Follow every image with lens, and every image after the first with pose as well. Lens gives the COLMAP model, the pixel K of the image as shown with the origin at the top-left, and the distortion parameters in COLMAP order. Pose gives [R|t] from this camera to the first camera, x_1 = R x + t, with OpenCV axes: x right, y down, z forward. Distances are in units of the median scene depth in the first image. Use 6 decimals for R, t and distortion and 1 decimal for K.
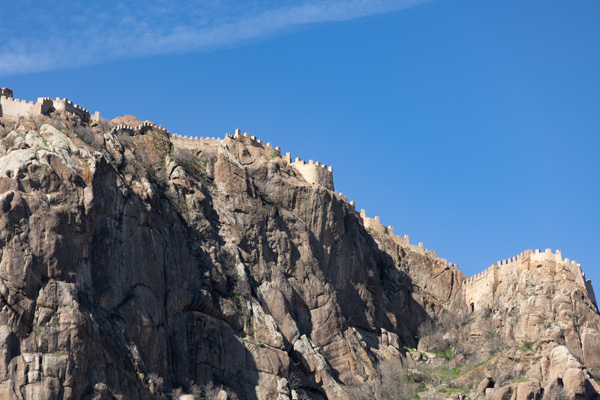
lens RADIAL K [[1799.9, 0, 299.5], [0, 1799.9, 199.9], [0, 0, 1]] dist [0.256567, 0.000000]
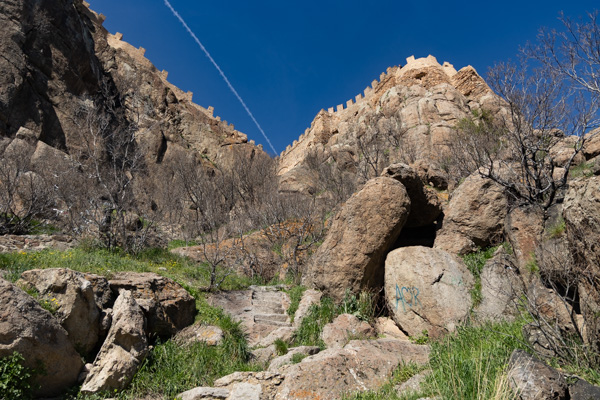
lens RADIAL K [[407.3, 0, 298.9], [0, 407.3, 198.5], [0, 0, 1]] dist [0.019902, -0.000367]
pose [[0.987815, 0.080247, 0.133353, 0.091117], [-0.043734, 0.965423, -0.256993, 0.104757], [-0.149365, 0.248030, 0.957168, 0.947537]]
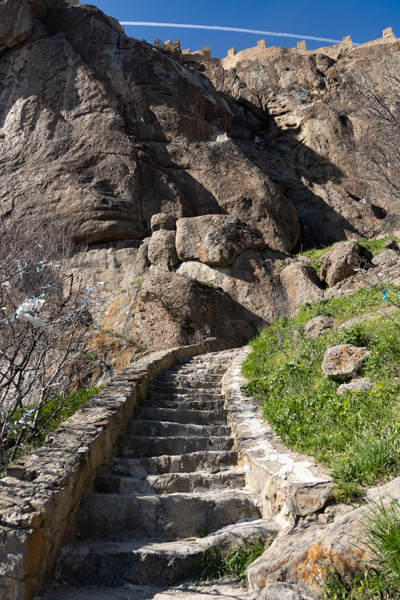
lens RADIAL K [[407.3, 0, 200.4], [0, 407.3, 303.7], [0, 0, 1]] dist [0.019902, -0.000367]
pose [[0.687671, -0.348910, -0.636687, 0.084752], [0.304602, 0.934691, -0.183224, 0.097625], [0.659034, -0.067938, 0.749038, 0.988921]]
